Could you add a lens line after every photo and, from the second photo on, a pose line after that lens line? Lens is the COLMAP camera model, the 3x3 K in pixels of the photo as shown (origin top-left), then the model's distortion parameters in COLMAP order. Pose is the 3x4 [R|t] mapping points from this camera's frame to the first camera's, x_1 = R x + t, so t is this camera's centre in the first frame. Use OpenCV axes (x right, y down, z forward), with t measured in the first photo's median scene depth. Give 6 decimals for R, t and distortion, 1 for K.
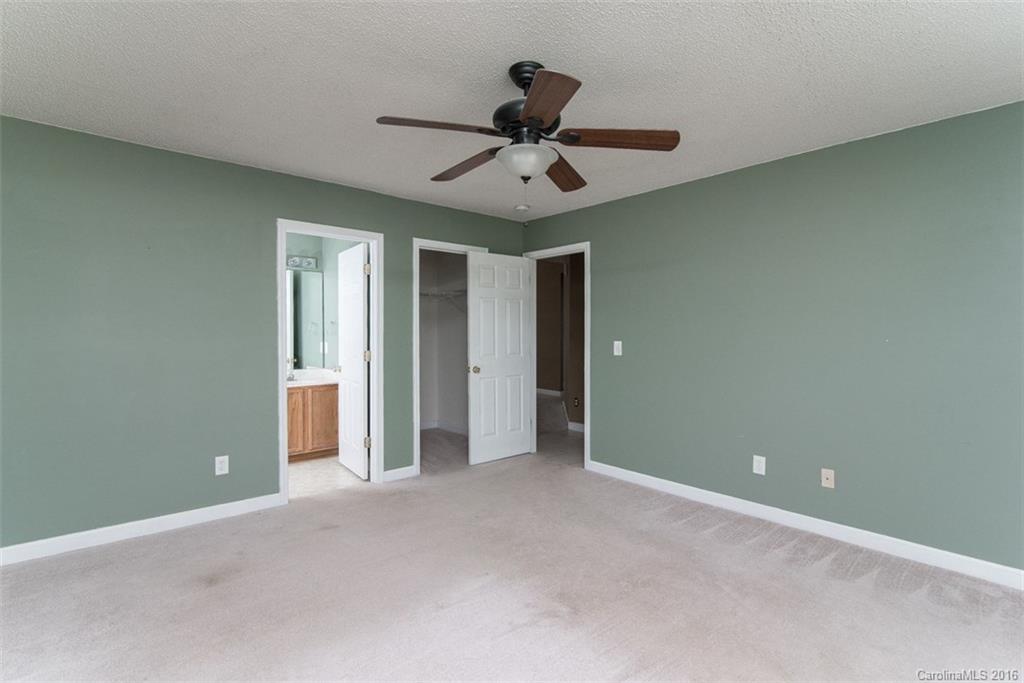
lens RADIAL K [[469.5, 0, 509.8], [0, 469.5, 338.9], [0, 0, 1]] dist [-0.000501, -0.000020]
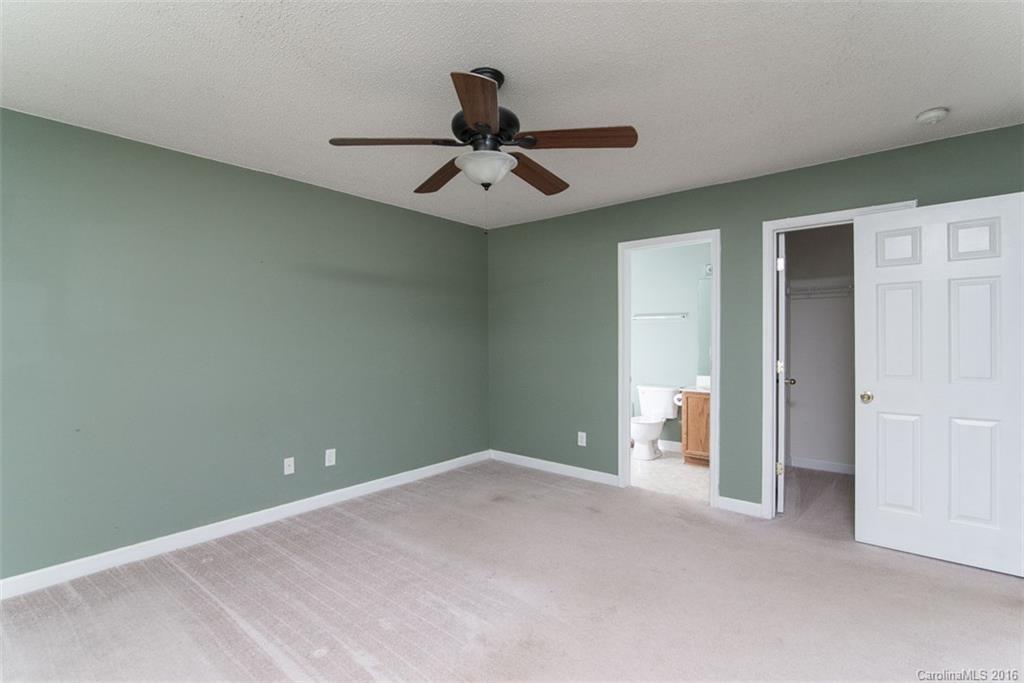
lens RADIAL K [[469.5, 0, 509.8], [0, 469.5, 338.9], [0, 0, 1]] dist [-0.000501, -0.000020]
pose [[0.173606, 0.000631, -0.984815, 0.499873], [-0.013405, 0.999909, -0.001723, -0.007224], [0.984724, 0.013501, 0.173599, 0.422808]]
